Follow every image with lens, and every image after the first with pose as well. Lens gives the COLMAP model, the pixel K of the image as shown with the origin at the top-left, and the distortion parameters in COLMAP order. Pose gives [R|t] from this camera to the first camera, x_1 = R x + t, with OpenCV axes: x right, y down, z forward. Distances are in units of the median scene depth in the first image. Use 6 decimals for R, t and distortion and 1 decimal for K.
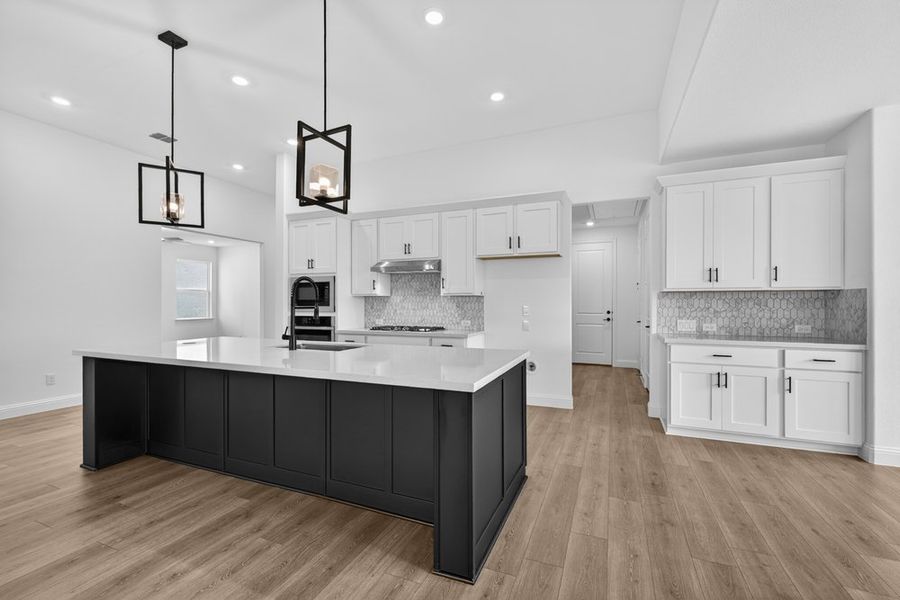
lens RADIAL K [[387.2, 0, 450.0], [0, 387.2, 297.9], [0, 0, 1]] dist [0.003788, 0.000340]
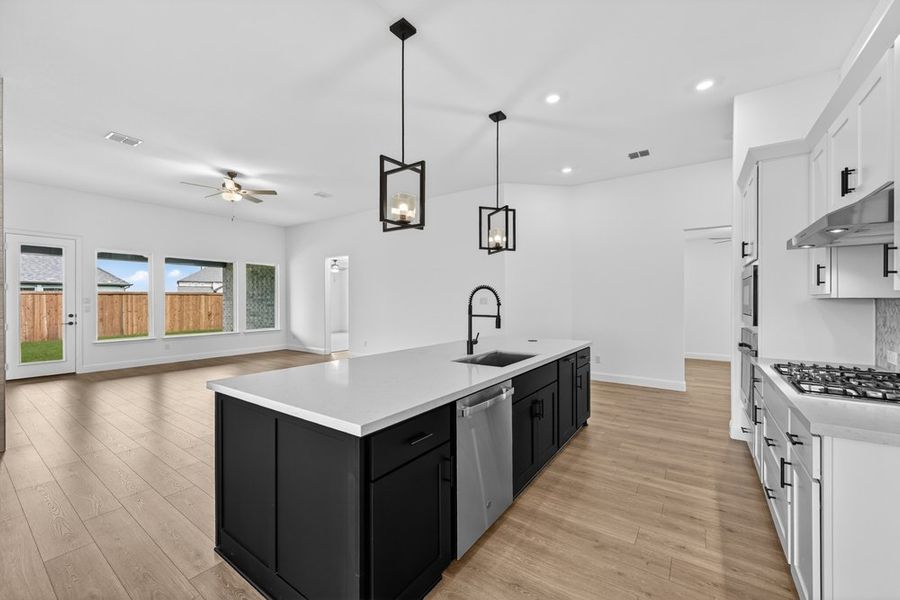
lens RADIAL K [[354.6, 0, 452.0], [0, 354.6, 301.0], [0, 0, 1]] dist [0.000219, 0.000723]
pose [[-0.207934, -0.000701, -0.978143, 0.392869], [0.013538, 0.999902, -0.003594, -0.008102], [0.978049, -0.013989, -0.207904, 0.790689]]
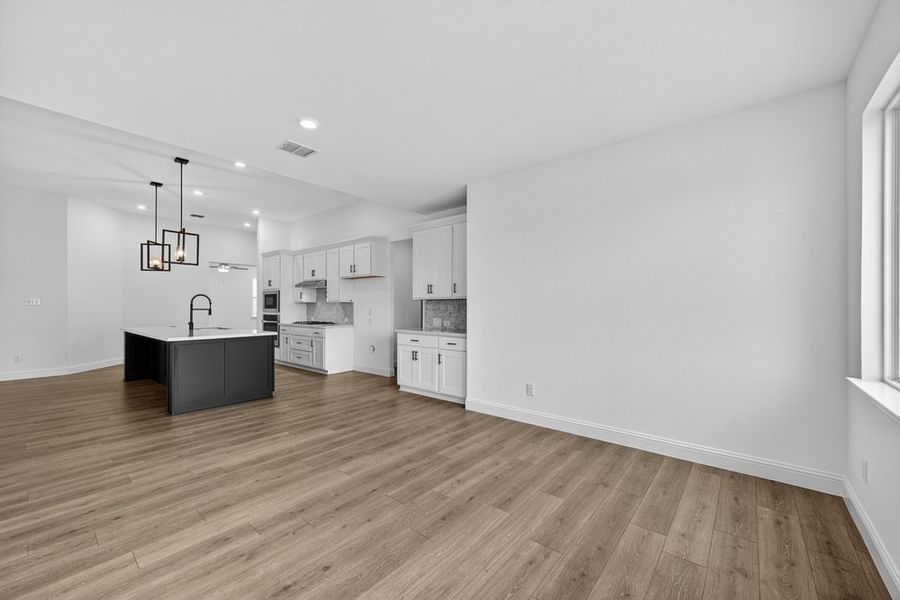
lens RADIAL K [[354.6, 0, 451.8], [0, 354.6, 308.4], [0, 0, 1]] dist [0.000219, 0.000723]
pose [[0.956326, 0.002537, -0.292292, 1.015535], [0.003168, 0.999814, 0.019043, -0.007911], [0.292286, -0.019138, 0.956139, -0.277288]]
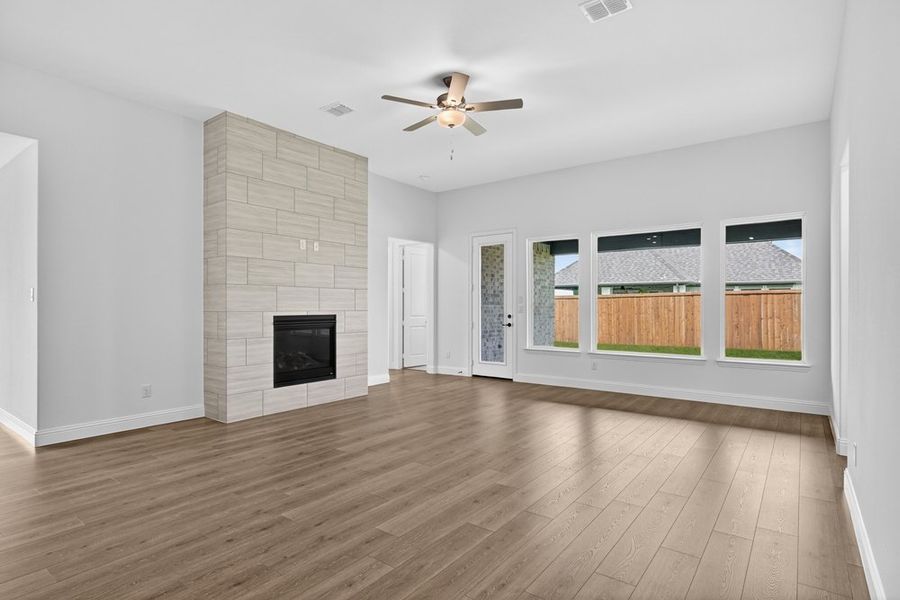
lens RADIAL K [[467.1, 0, 450.0], [0, 467.1, 309.0], [0, 0, 1]] dist [-0.001313, -0.000561]
pose [[-0.969018, -0.000180, 0.246990, -0.964491], [-0.002252, 0.999965, -0.008108, 0.013063], [-0.246980, -0.008413, -0.968984, 0.707656]]
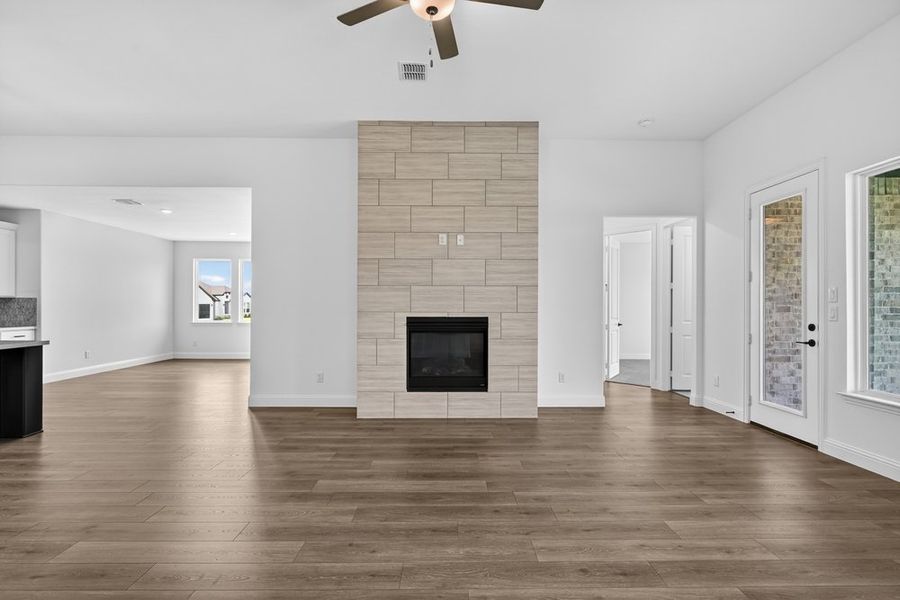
lens RADIAL K [[412.3, 0, 450.3], [0, 412.3, 305.9], [0, 0, 1]] dist [-0.001550, 0.001296]
pose [[-0.396978, 0.000222, 0.917828, -1.225751], [-0.015183, 0.999862, -0.006809, -0.000650], [-0.917703, -0.016638, -0.396919, -0.079230]]
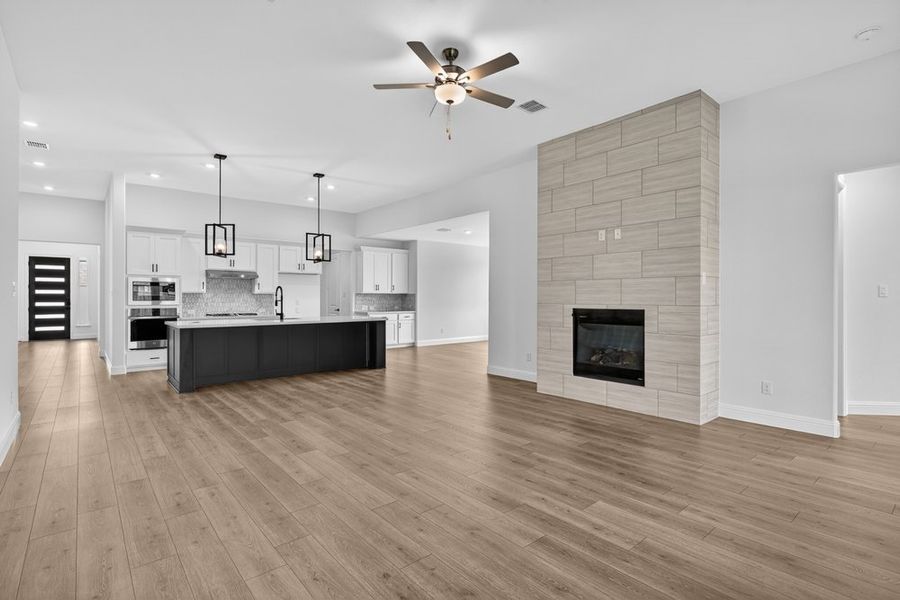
lens RADIAL K [[435.1, 0, 452.7], [0, 435.1, 299.2], [0, 0, 1]] dist [-0.003629, 0.003408]
pose [[0.447247, -0.001929, 0.894408, -1.483420], [-0.013097, 0.999876, 0.008706, -0.010770], [-0.894315, -0.015608, 0.447167, -0.660588]]
